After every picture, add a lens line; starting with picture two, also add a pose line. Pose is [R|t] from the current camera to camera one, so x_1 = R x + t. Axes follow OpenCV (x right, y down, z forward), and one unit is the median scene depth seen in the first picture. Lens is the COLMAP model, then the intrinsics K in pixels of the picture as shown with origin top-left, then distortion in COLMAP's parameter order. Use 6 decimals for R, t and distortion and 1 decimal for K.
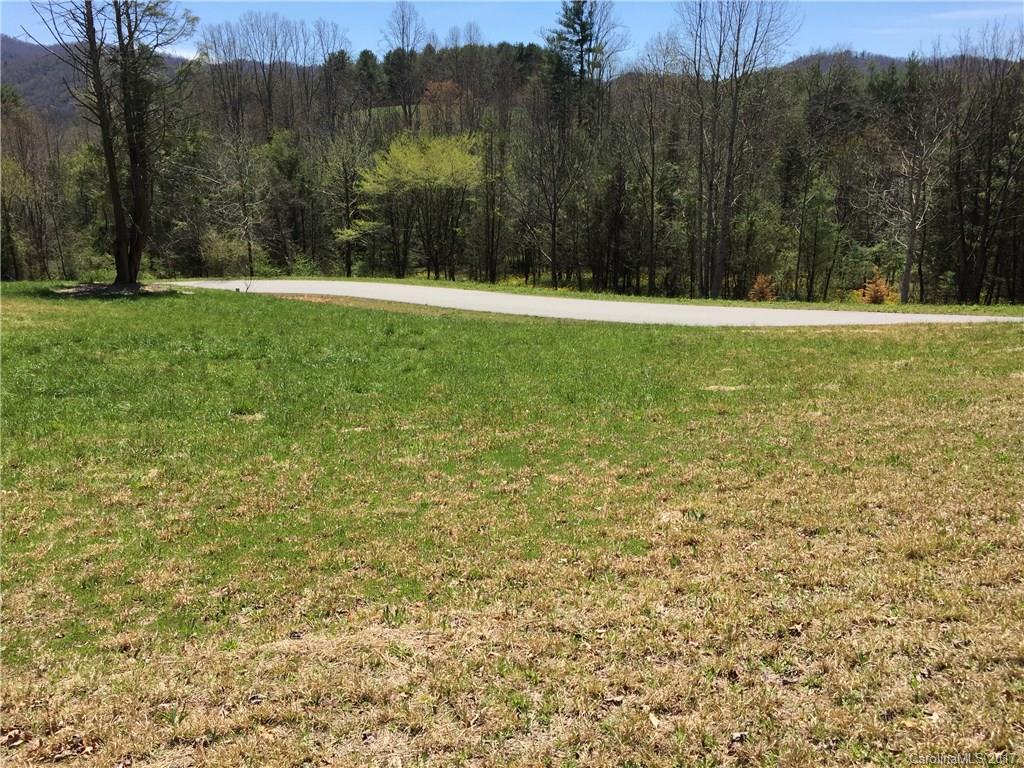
lens RADIAL K [[883.9, 0, 519.4], [0, 883.9, 381.1], [0, 0, 1]] dist [0.071753, -0.102176]
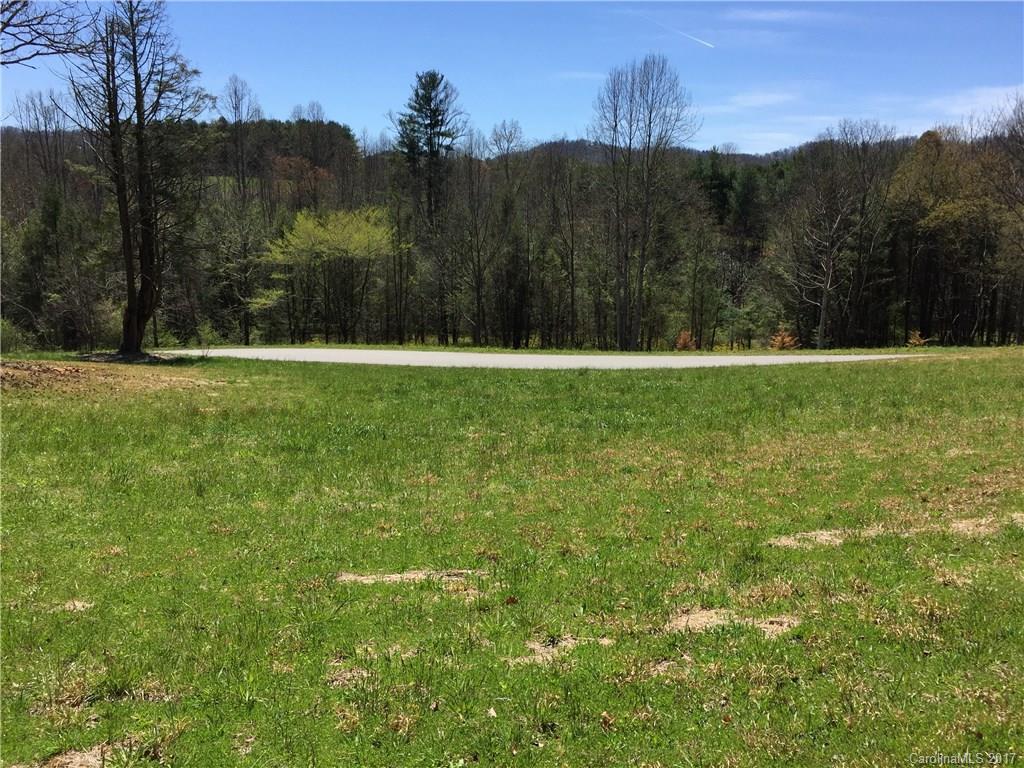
lens RADIAL K [[883.9, 0, 516.9], [0, 883.9, 377.4], [0, 0, 1]] dist [0.071753, -0.102176]
pose [[0.962029, -0.036885, 0.270443, -0.180231], [0.059450, 0.995355, -0.075727, 0.012215], [-0.266394, 0.088929, 0.959753, -0.039764]]
